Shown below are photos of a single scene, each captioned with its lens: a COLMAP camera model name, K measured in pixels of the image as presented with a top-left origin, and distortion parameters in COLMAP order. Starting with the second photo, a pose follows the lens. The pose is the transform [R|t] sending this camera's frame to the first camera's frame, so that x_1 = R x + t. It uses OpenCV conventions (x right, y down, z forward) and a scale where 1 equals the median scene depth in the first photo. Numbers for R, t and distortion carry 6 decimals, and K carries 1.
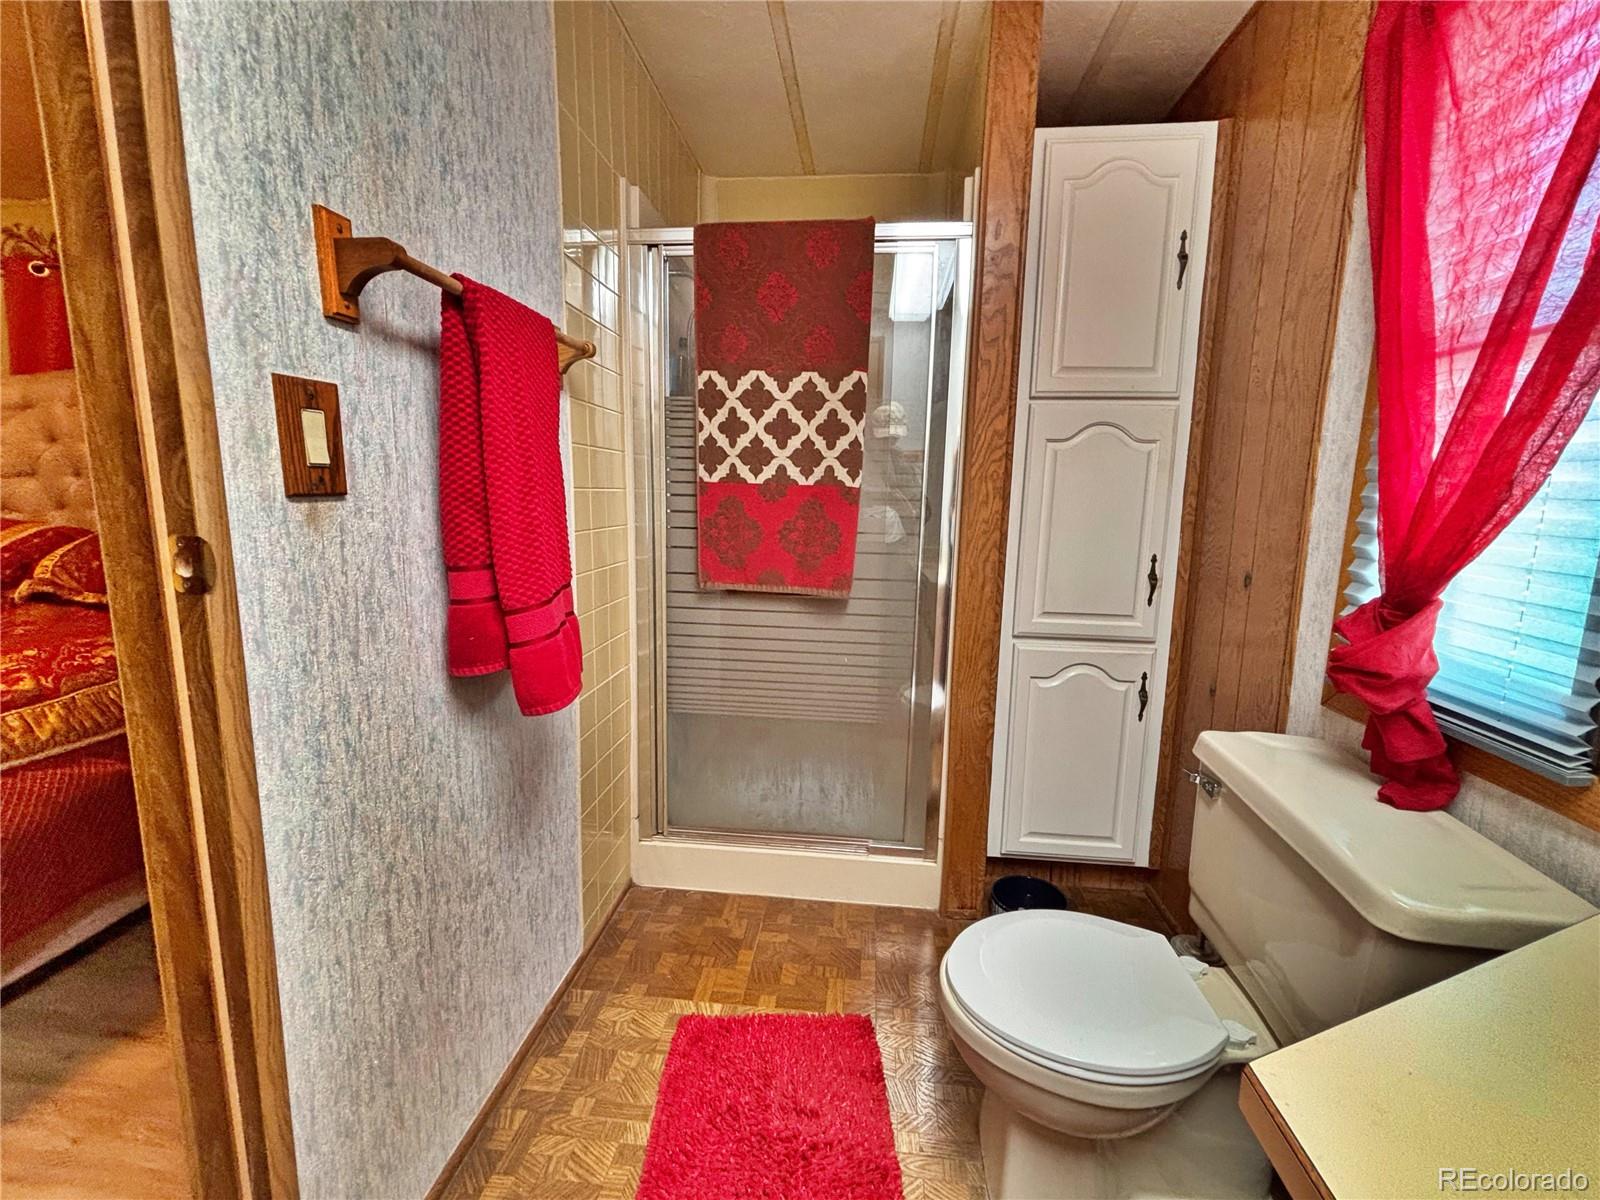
lens RADIAL K [[661.5, 0, 797.3], [0, 661.5, 598.9], [0, 0, 1]] dist [-0.000485, -0.000707]
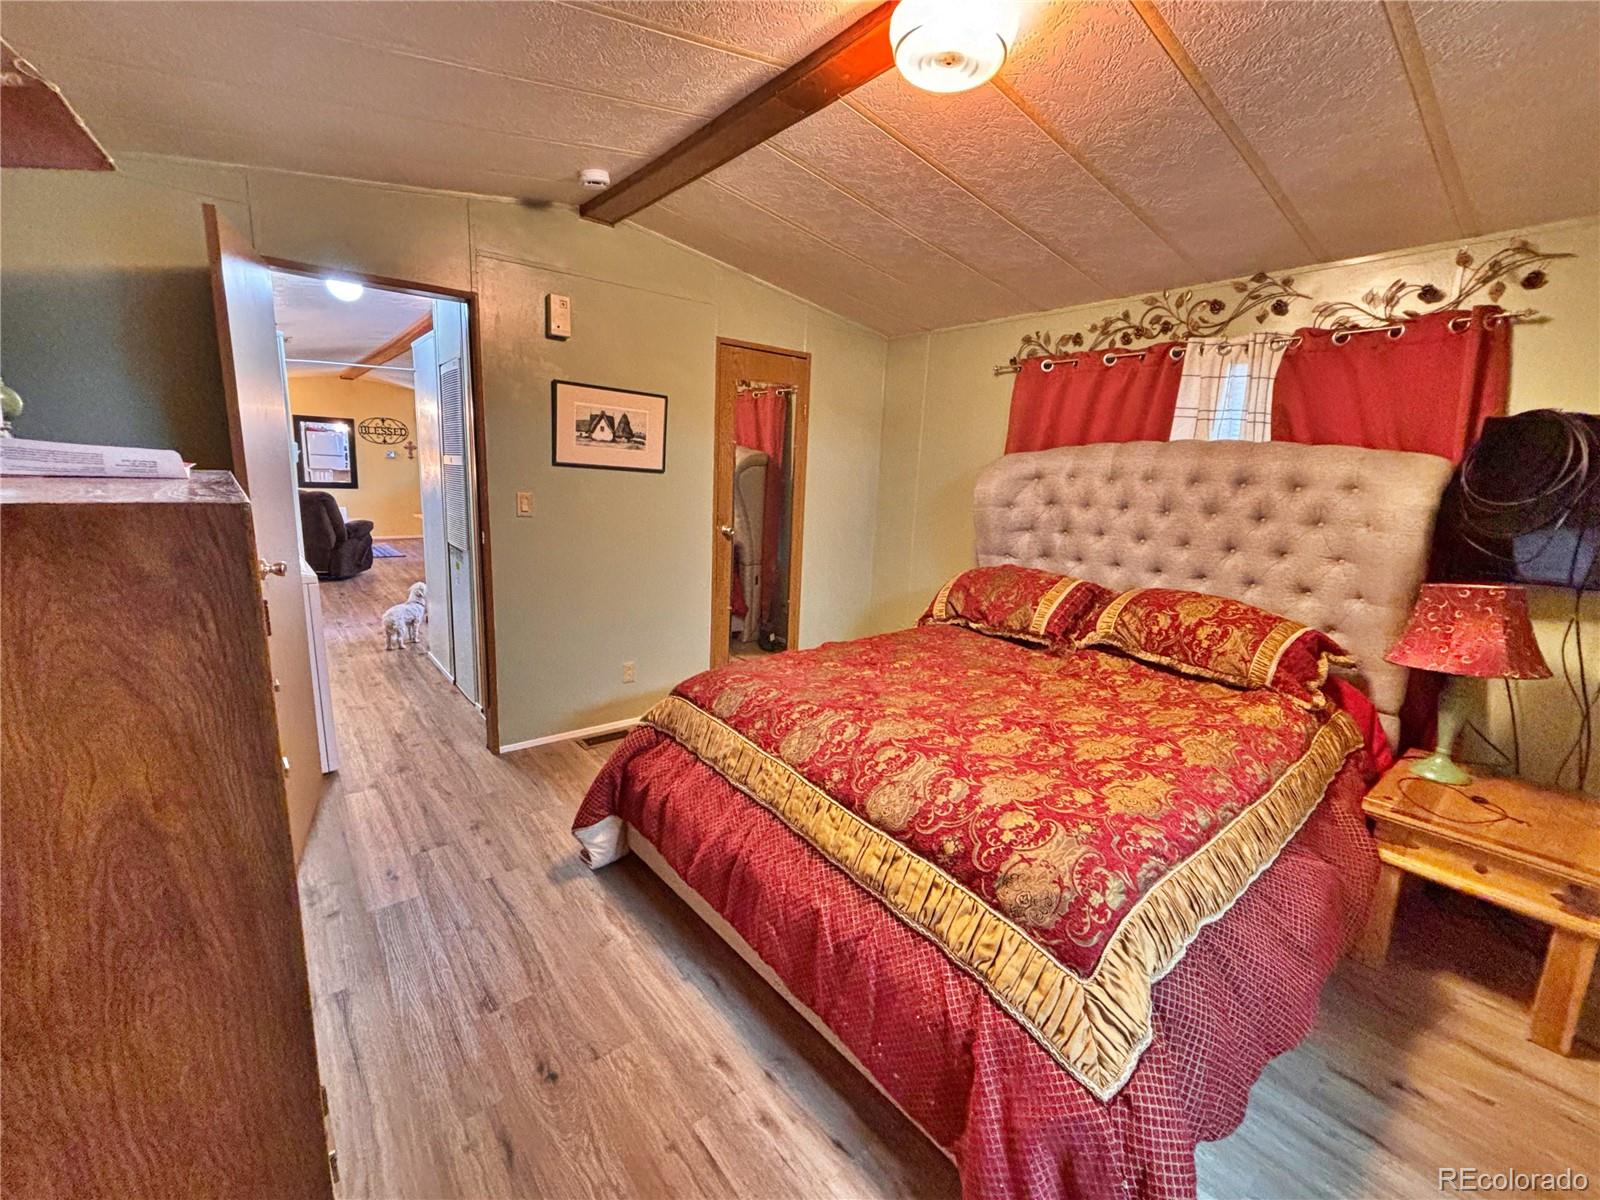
lens RADIAL K [[680.0, 0, 795.5], [0, 680.0, 597.7], [0, 0, 1]] dist [-0.010017, 0.000445]
pose [[0.713922, 0.136853, -0.686722, -0.881150], [-0.133292, 0.989344, 0.058589, -0.119703], [0.687422, 0.049706, 0.724555, -0.389423]]
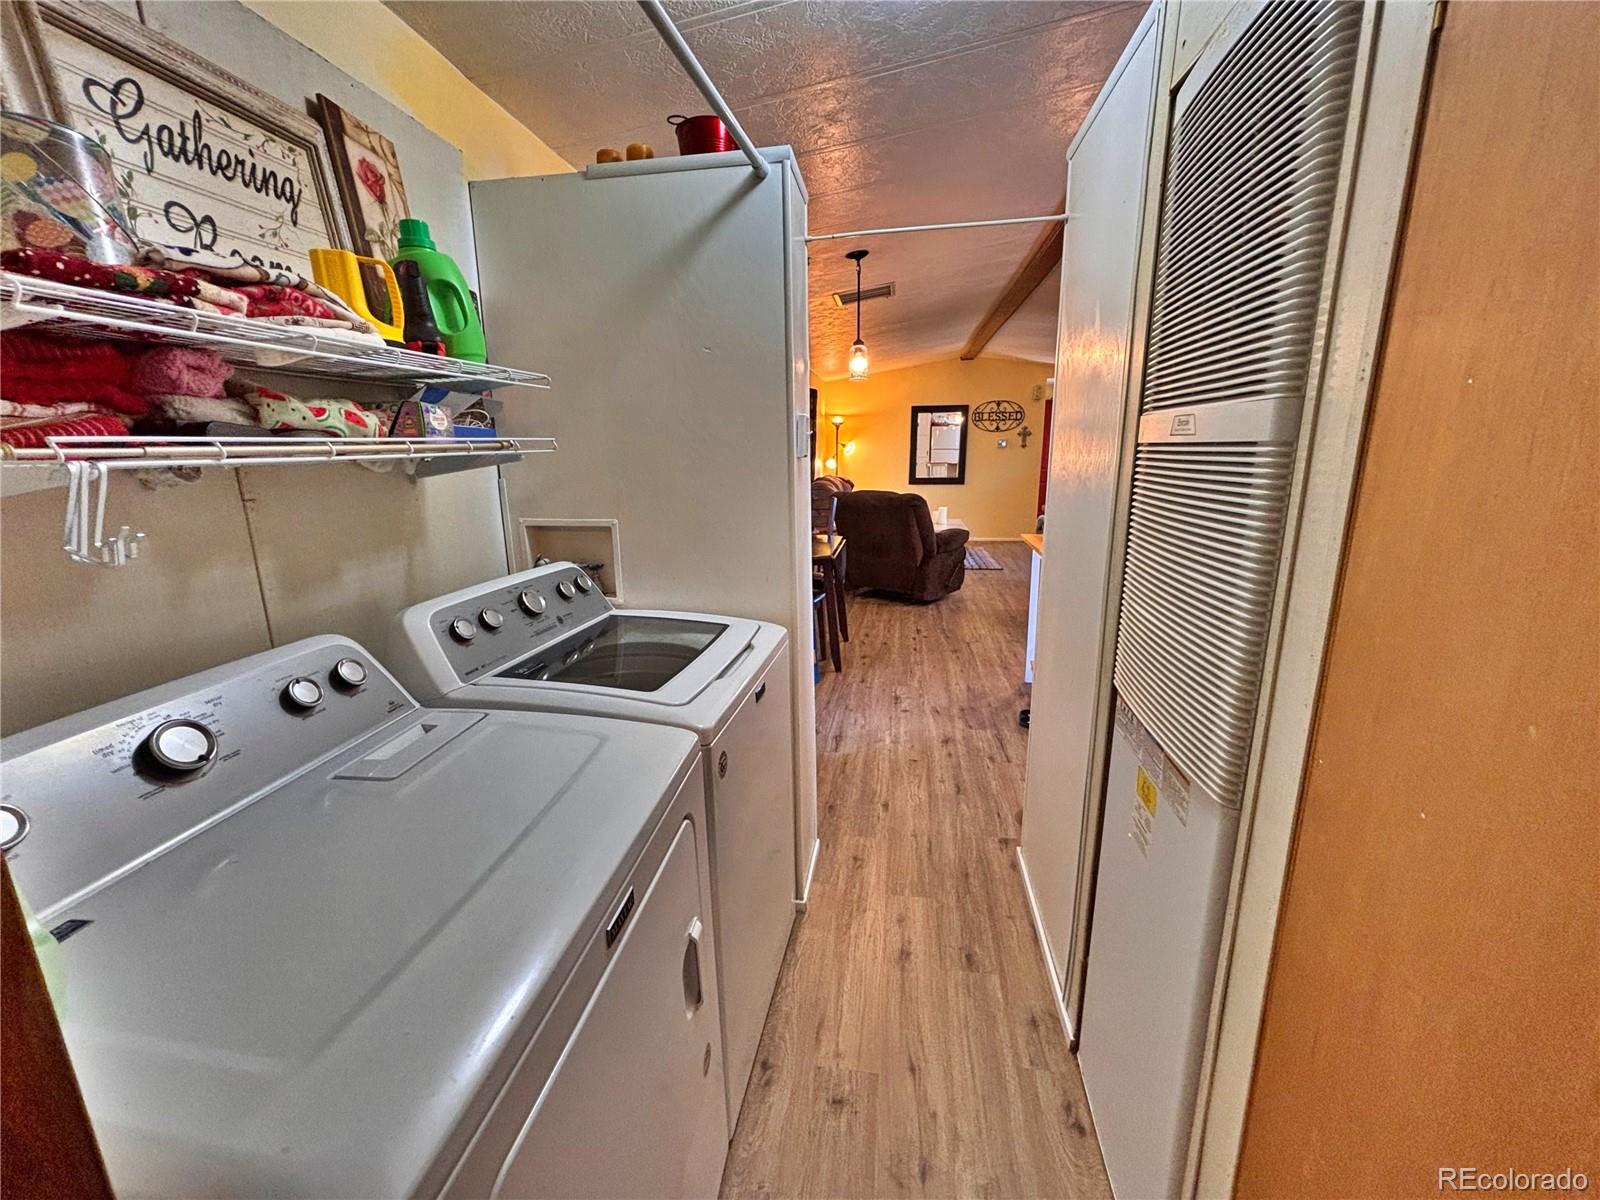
lens RADIAL K [[644.3, 0, 792.2], [0, 644.3, 603.7], [0, 0, 1]] dist [0.000456, -0.000108]
pose [[-0.043769, 0.211855, -0.976321, -2.826156], [-0.141849, 0.966039, 0.215983, -0.210898], [0.988920, 0.147943, -0.012231, 0.147879]]
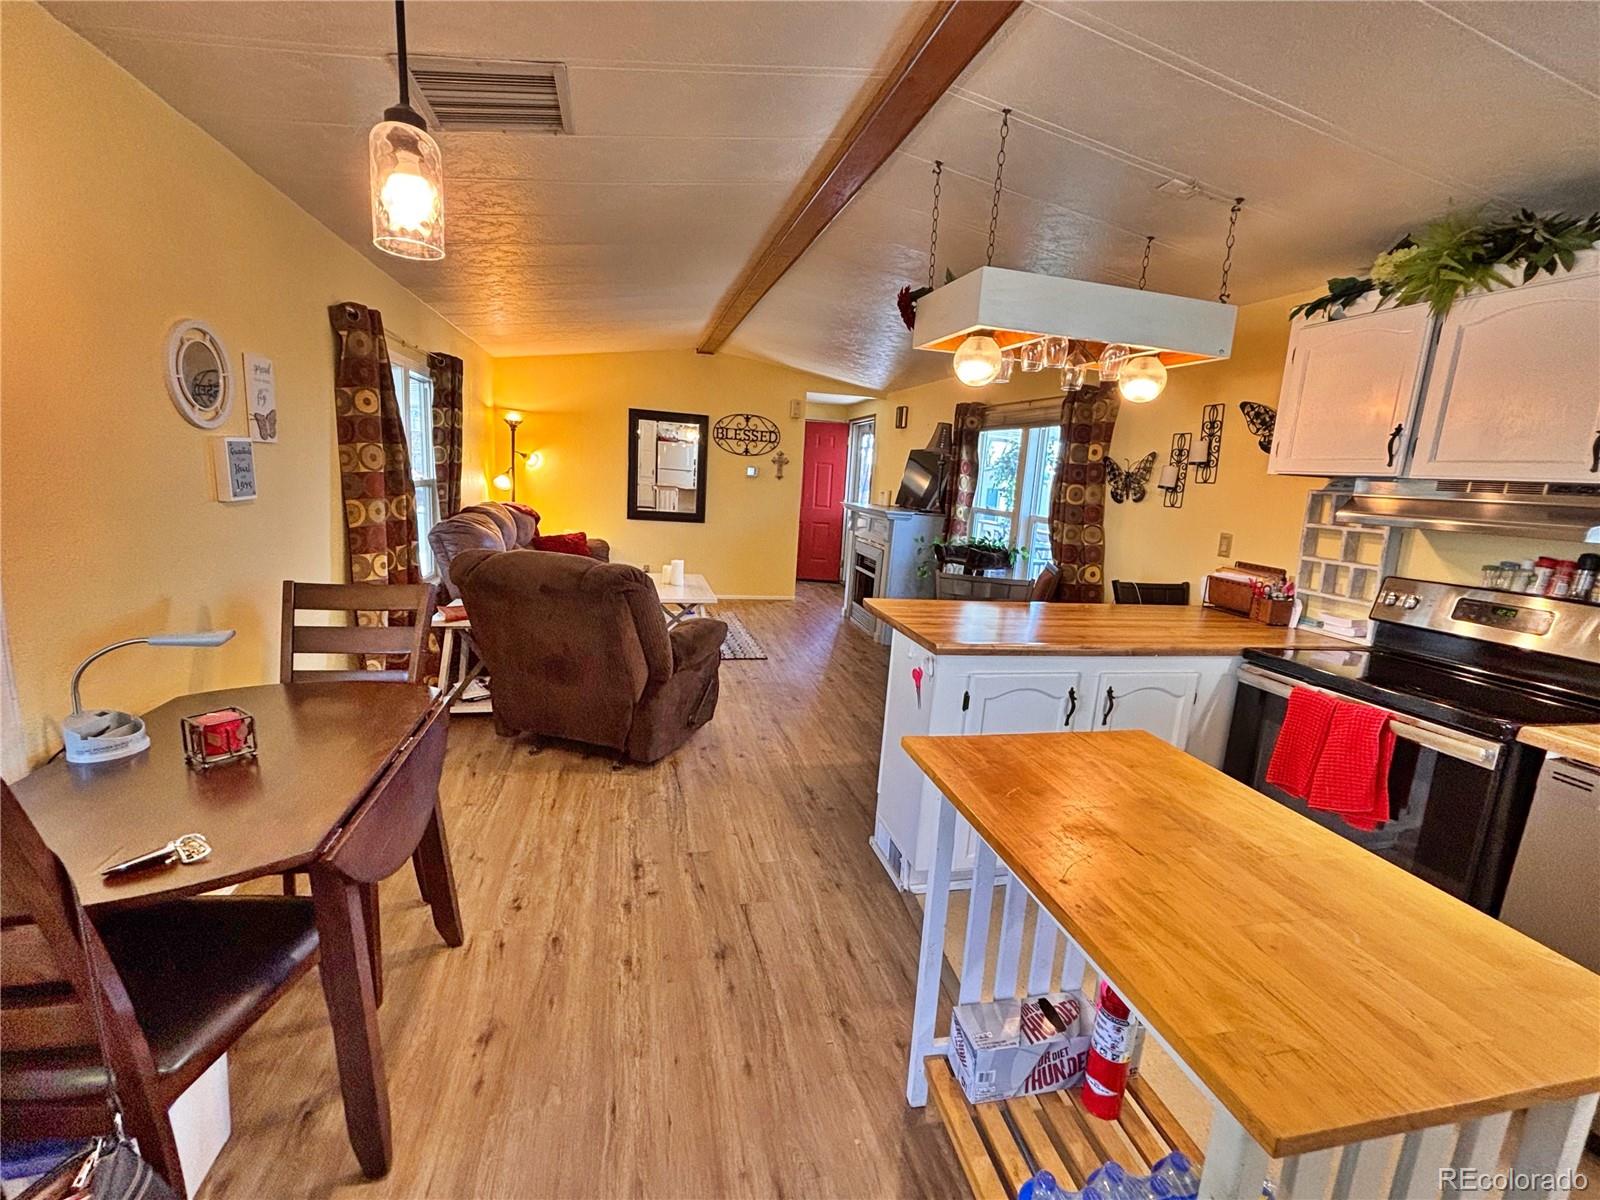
lens RADIAL K [[679.4, 0, 801.6], [0, 679.4, 598.0], [0, 0, 1]] dist [-0.000722, 0.000001]
pose [[0.361960, 0.170493, -0.916470, -4.303084], [-0.199233, 0.974565, 0.102614, -0.316006], [0.910654, 0.145449, 0.386722, 0.368595]]
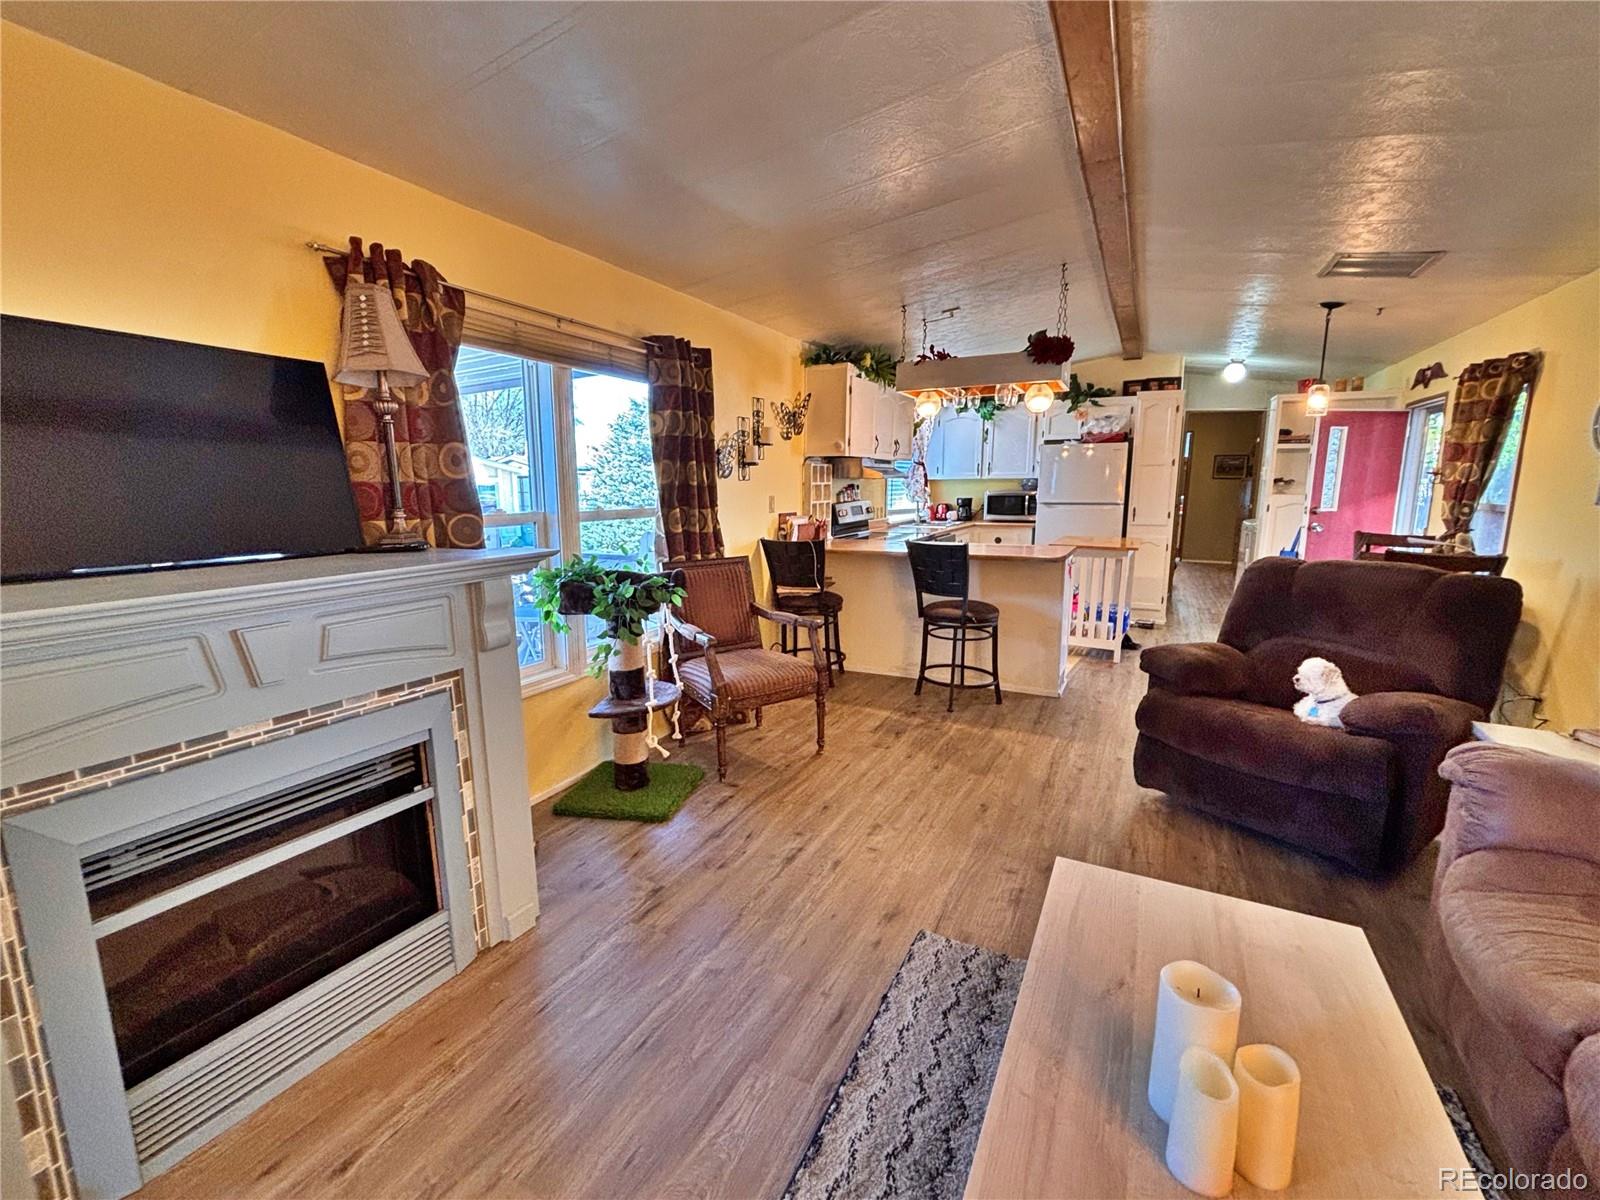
lens RADIAL K [[685.7, 0, 802.0], [0, 685.7, 600.4], [0, 0, 1]] dist [0.000316, -0.000592]
pose [[0.337634, -0.183277, 0.923262, -8.183592], [0.157462, 0.978036, 0.136567, -0.480254], [-0.928013, 0.099269, 0.359078, 1.140926]]
